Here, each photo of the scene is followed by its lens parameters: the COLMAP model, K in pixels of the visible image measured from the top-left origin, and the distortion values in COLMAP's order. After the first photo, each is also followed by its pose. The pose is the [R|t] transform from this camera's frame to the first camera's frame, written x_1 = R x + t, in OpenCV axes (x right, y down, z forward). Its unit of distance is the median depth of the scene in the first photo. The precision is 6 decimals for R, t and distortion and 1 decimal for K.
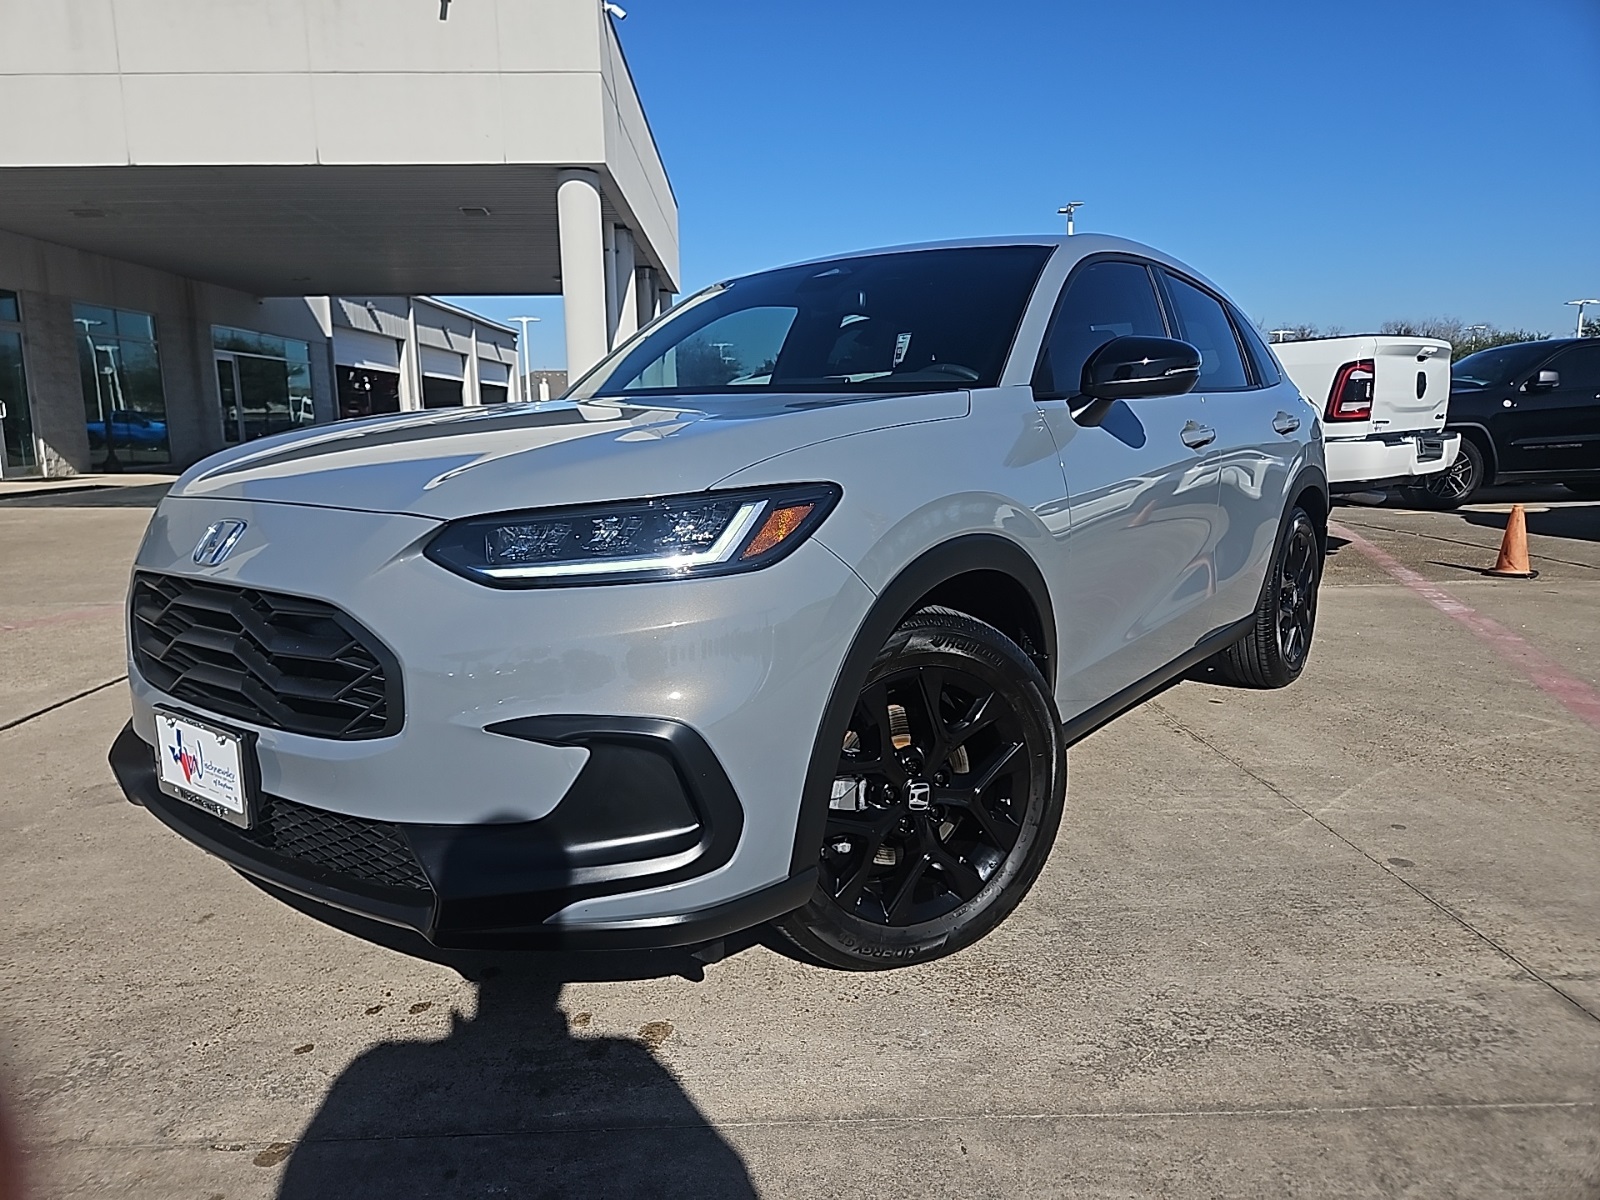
lens RADIAL K [[1074.2, 0, 786.8], [0, 1074.2, 605.5], [0, 0, 1]] dist [0.039173, -0.051212]
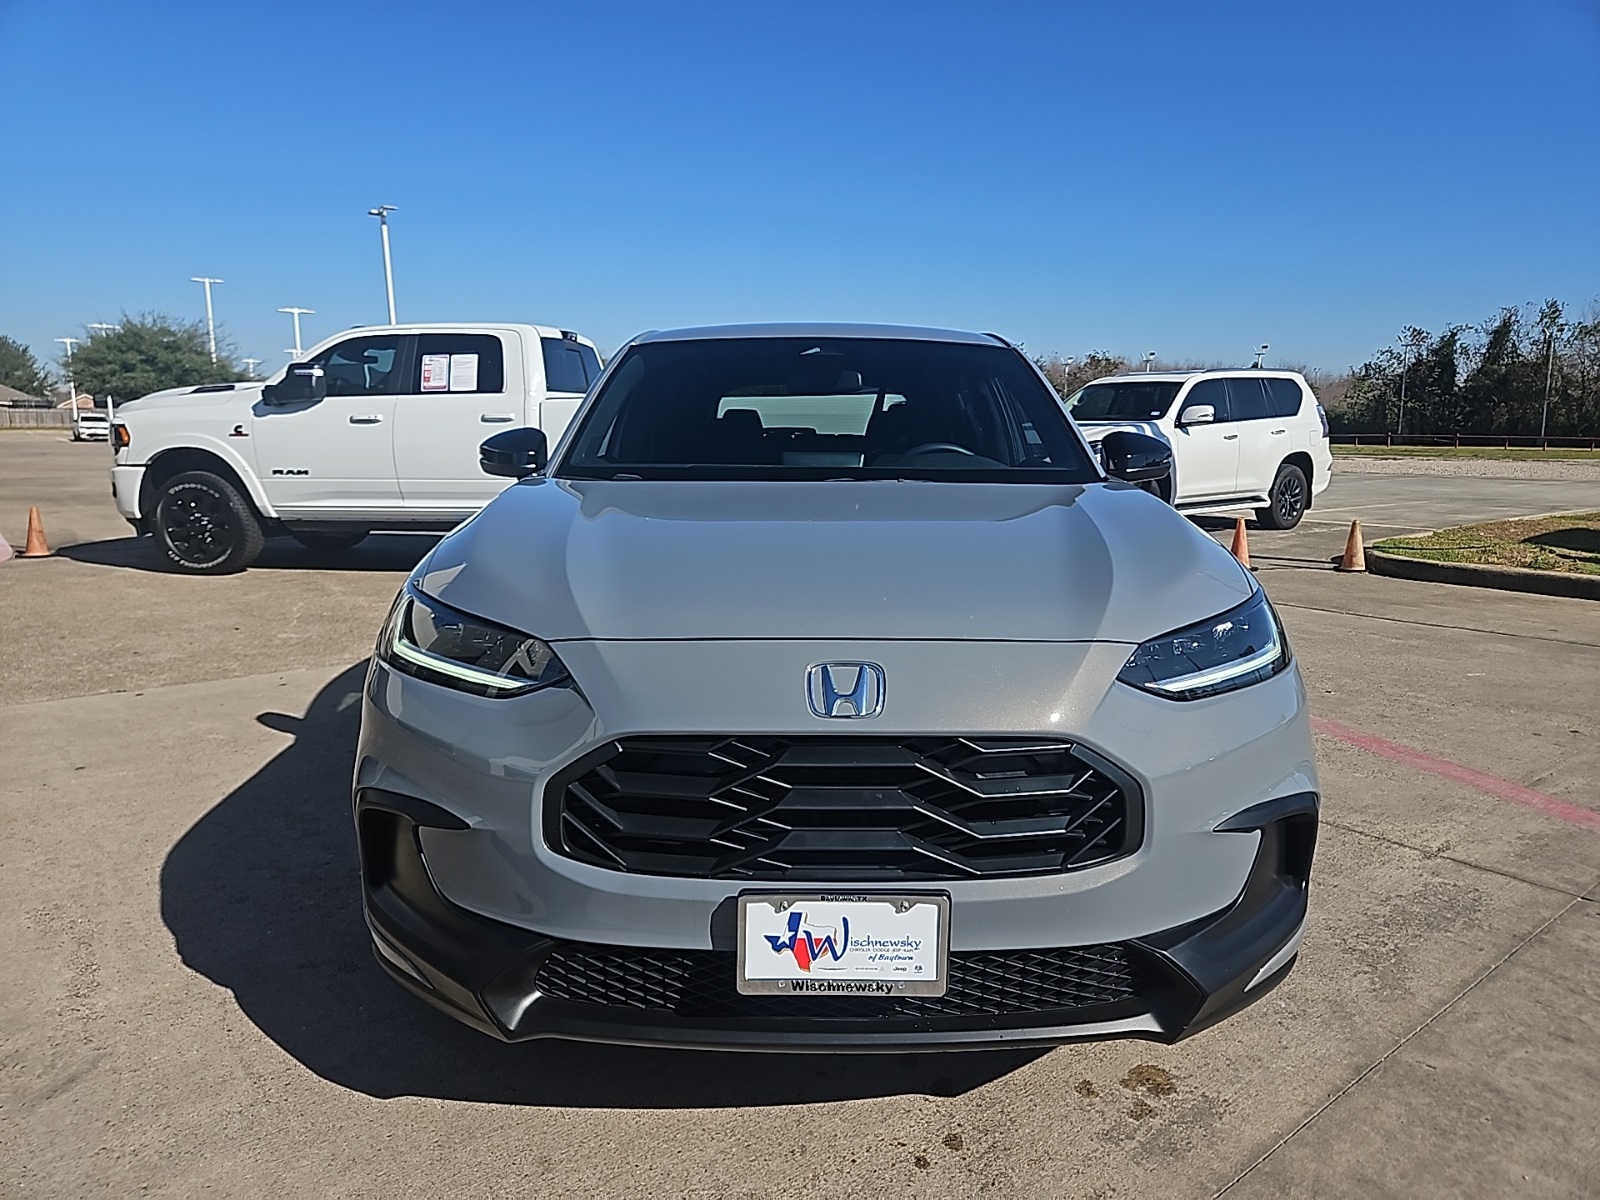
lens RADIAL K [[1084.5, 0, 808.3], [0, 1084.5, 593.6], [0, 0, 1]] dist [0.042195, -0.047067]
pose [[0.786610, -0.071632, 0.613281, -0.648385], [0.082598, 0.996528, 0.010453, -0.087549], [-0.611900, 0.042433, 0.789796, 0.187116]]
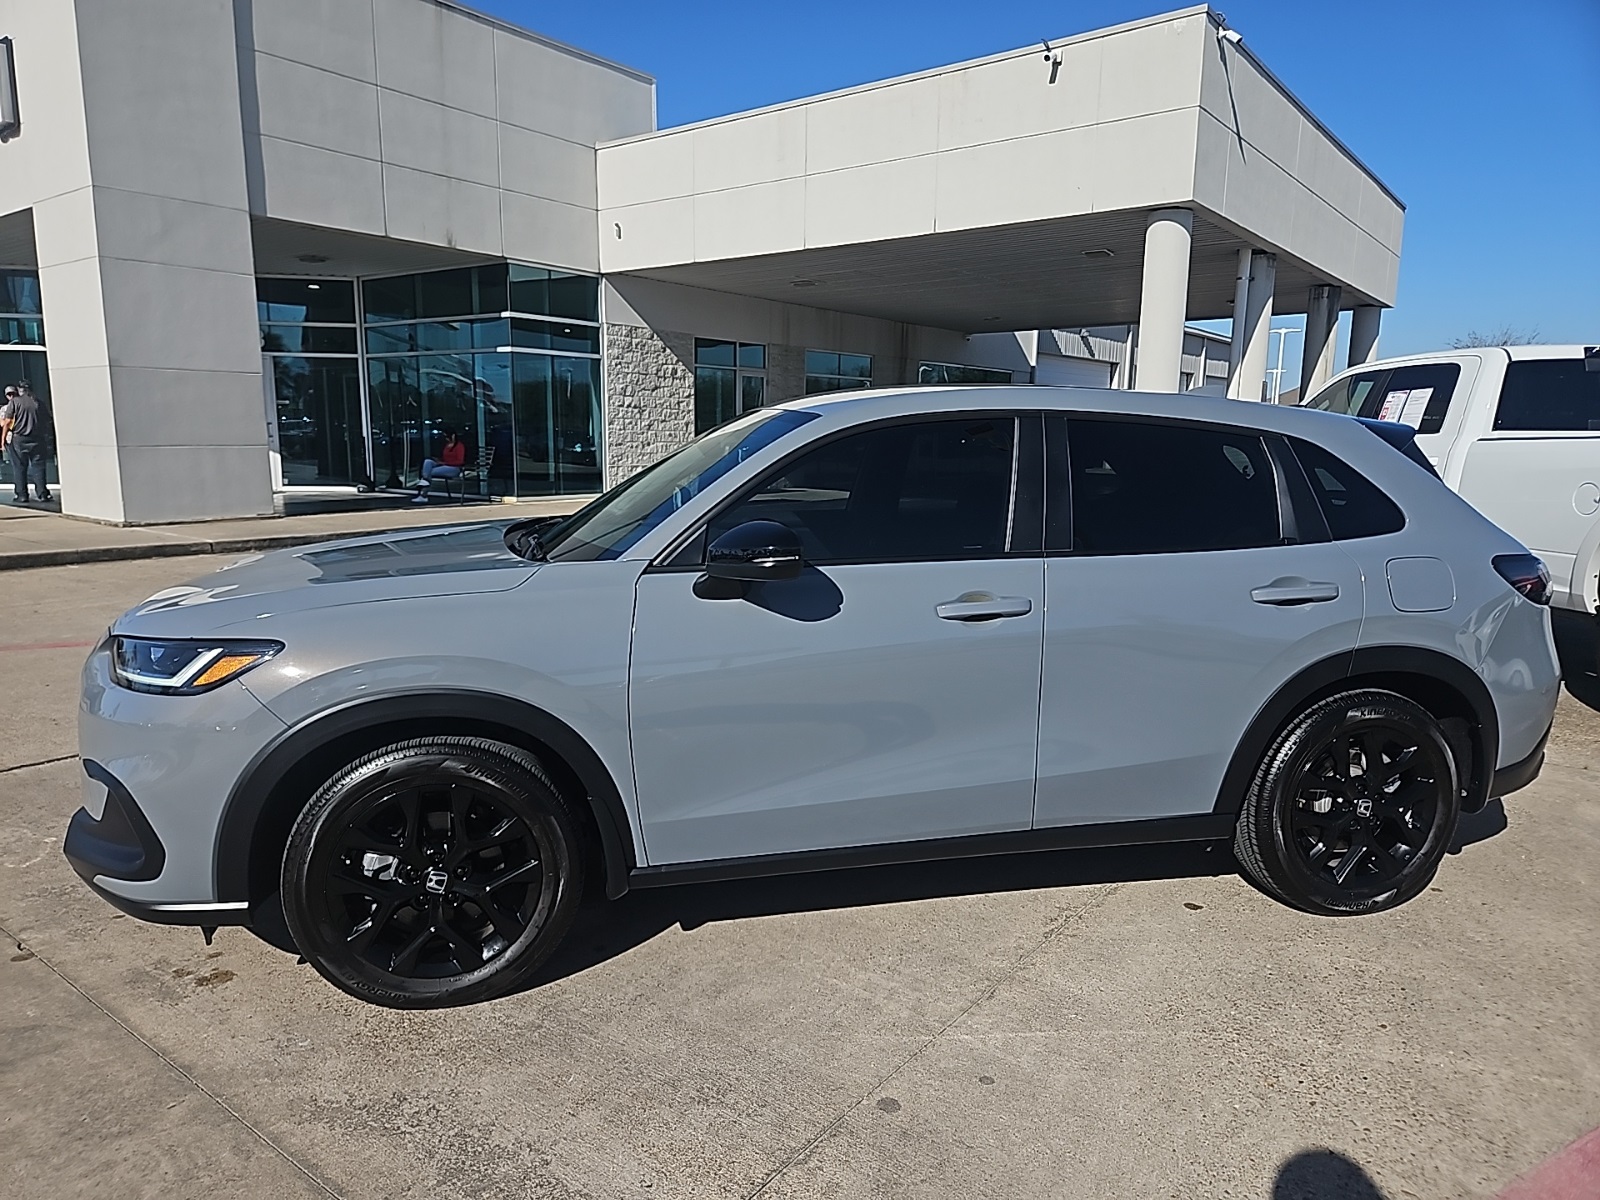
lens RADIAL K [[1074.2, 0, 786.8], [0, 1074.2, 605.5], [0, 0, 1]] dist [0.039173, -0.051212]
pose [[0.771538, 0.115774, -0.625560, 0.856803], [-0.121070, 0.992052, 0.034279, -0.172306], [0.624557, 0.049289, 0.779422, 0.171340]]
